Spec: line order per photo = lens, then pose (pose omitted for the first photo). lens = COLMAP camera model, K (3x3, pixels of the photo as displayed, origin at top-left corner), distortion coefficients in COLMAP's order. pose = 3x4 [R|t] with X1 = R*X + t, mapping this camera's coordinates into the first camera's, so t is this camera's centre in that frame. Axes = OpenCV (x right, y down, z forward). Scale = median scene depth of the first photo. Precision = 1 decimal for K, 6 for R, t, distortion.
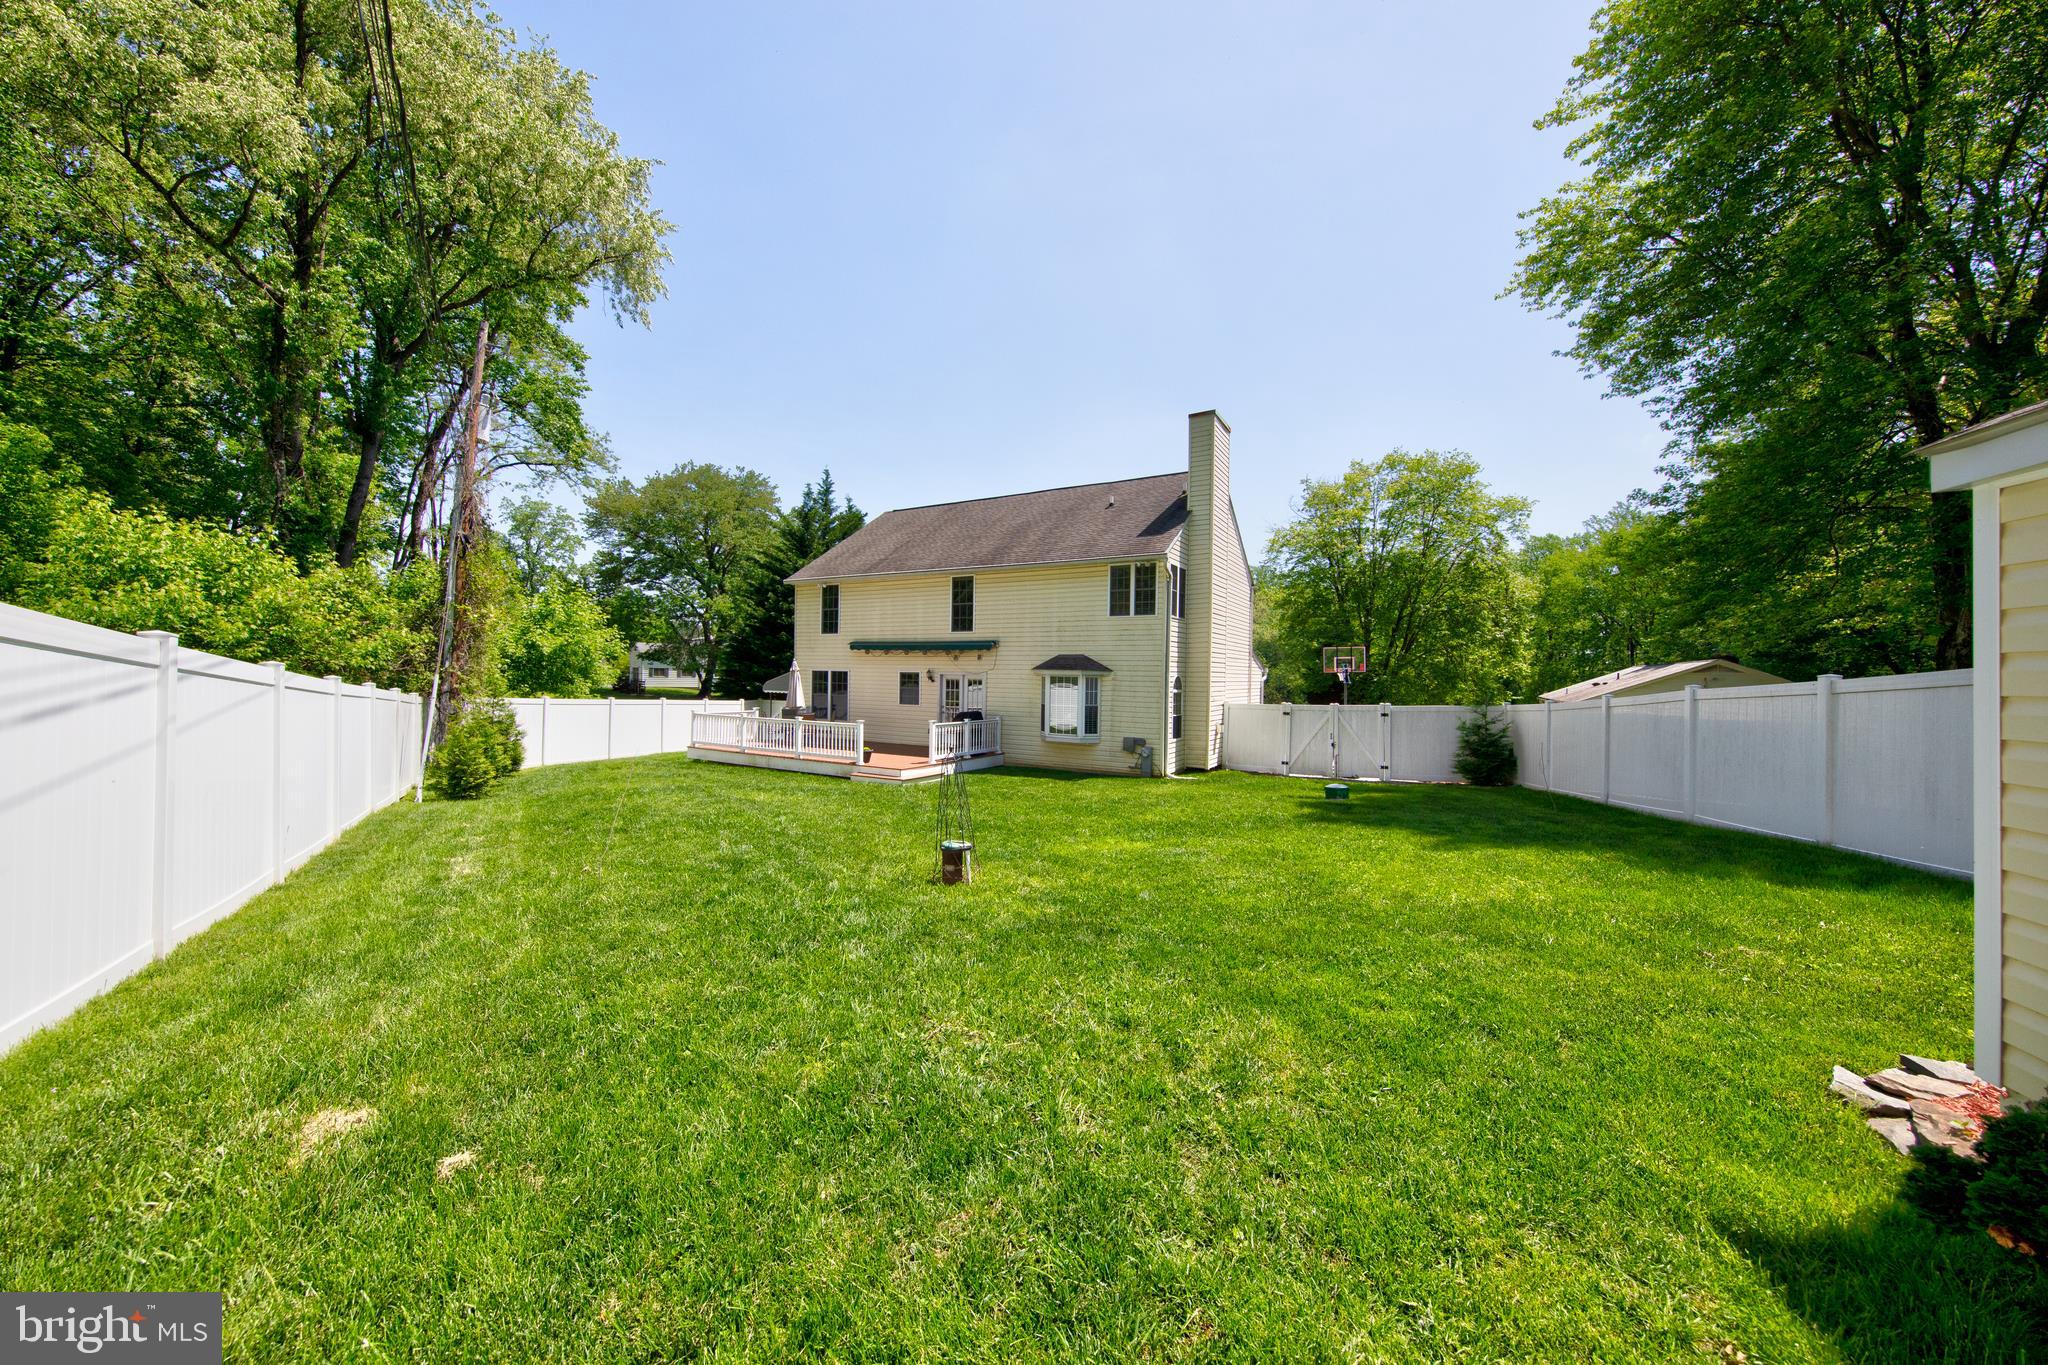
lens RADIAL K [[725.3, 0, 1037.9], [0, 725.3, 677.3], [0, 0, 1]] dist [0.000854, 0.000051]
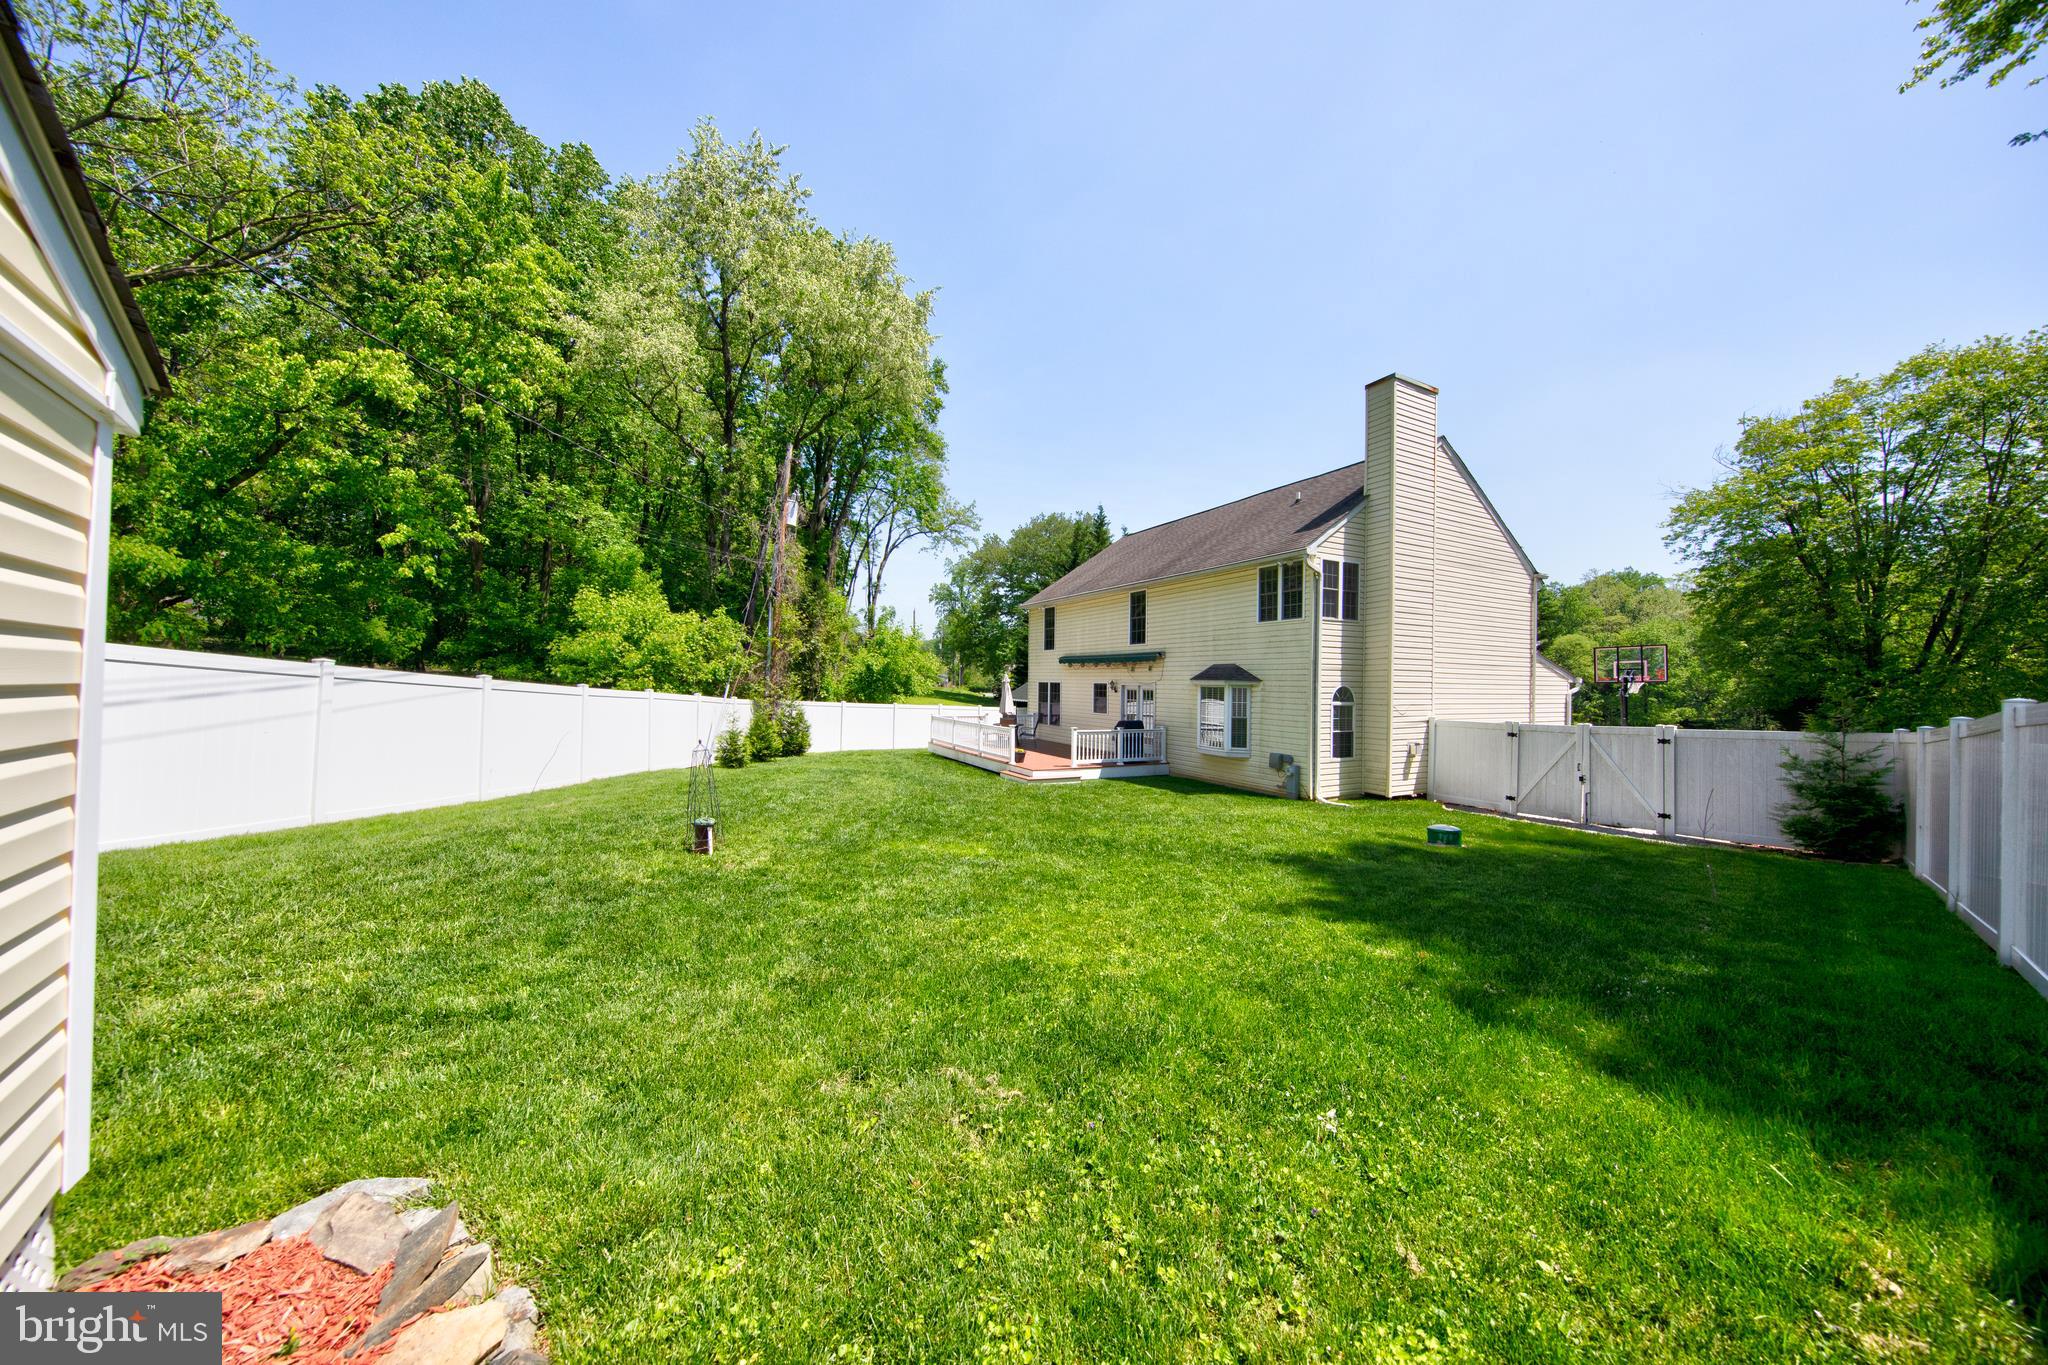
lens RADIAL K [[665.5, 0, 1016.6], [0, 665.5, 678.4], [0, 0, 1]] dist [-0.005324, -0.000119]
pose [[0.838236, -0.007003, -0.545263, 0.285906], [-0.002692, 0.999852, -0.016979, 0.003288], [0.545302, 0.015700, 0.838093, 0.109334]]
